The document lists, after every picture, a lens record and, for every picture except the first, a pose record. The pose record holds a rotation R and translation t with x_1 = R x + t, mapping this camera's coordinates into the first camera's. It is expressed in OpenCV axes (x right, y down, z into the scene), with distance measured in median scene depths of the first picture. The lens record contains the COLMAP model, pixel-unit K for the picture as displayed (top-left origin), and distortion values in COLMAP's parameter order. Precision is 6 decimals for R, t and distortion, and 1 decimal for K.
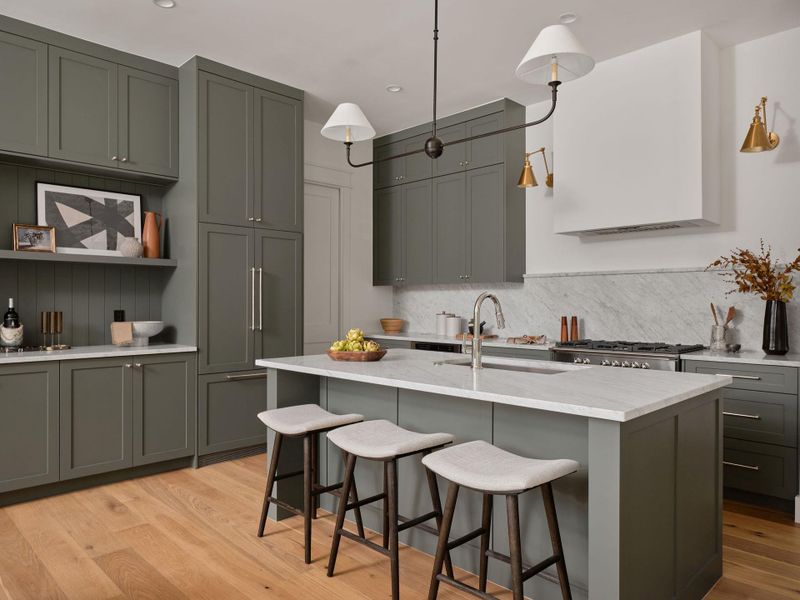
lens RADIAL K [[556.4, 0, 399.4], [0, 556.4, 302.0], [0, 0, 1]] dist [-0.003289, -0.001597]
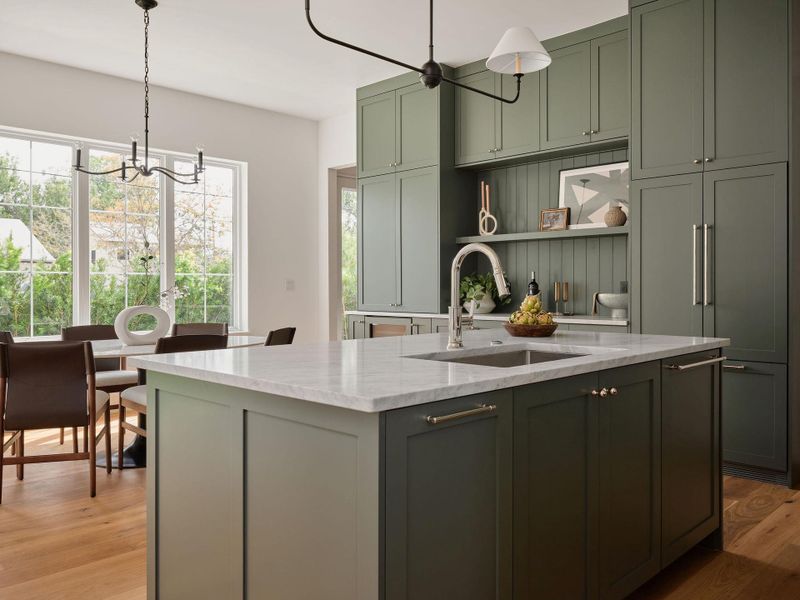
lens RADIAL K [[676.0, 0, 405.0], [0, 676.0, 297.3], [0, 0, 1]] dist [-0.003492, 0.000237]
pose [[0.013250, 0.011430, -0.999847, 0.743931], [0.003983, 0.999926, 0.011484, 0.030063], [0.999904, -0.004134, 0.013204, 0.647958]]
